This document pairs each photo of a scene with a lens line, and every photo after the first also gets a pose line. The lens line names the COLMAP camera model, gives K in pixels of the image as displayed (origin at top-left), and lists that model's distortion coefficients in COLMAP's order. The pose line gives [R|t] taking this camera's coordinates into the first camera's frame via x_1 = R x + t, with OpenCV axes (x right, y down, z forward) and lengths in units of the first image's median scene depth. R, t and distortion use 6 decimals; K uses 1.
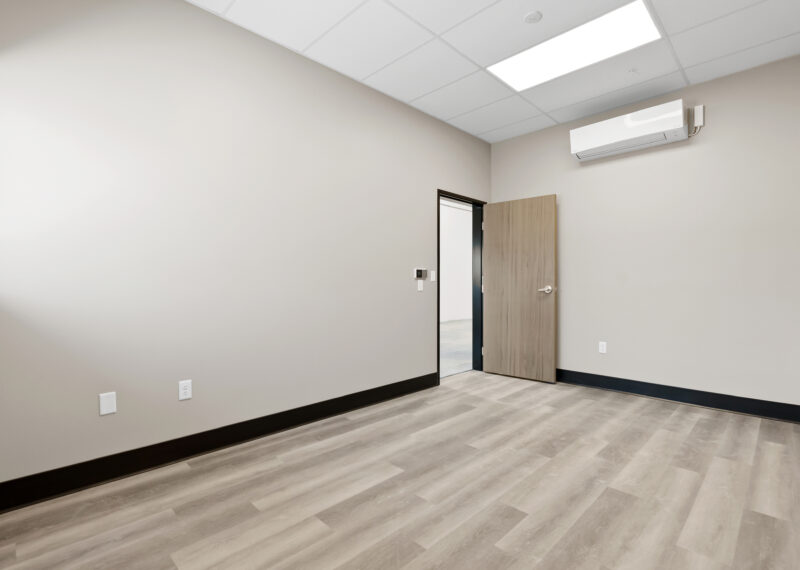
lens RADIAL K [[383.1, 0, 399.6], [0, 383.1, 284.7], [0, 0, 1]] dist [-0.003655, -0.000124]
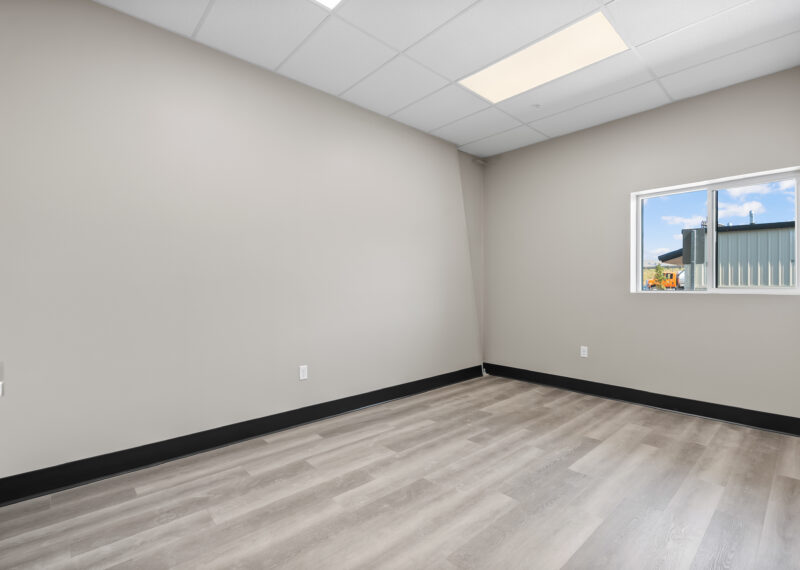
lens RADIAL K [[383.1, 0, 400.5], [0, 383.1, 286.6], [0, 0, 1]] dist [-0.003655, -0.000124]
pose [[-0.999349, 0.002808, 0.035966, 0.449292], [0.002858, 0.999995, 0.001330, -0.031124], [-0.035962, 0.001432, -0.999352, 2.114276]]
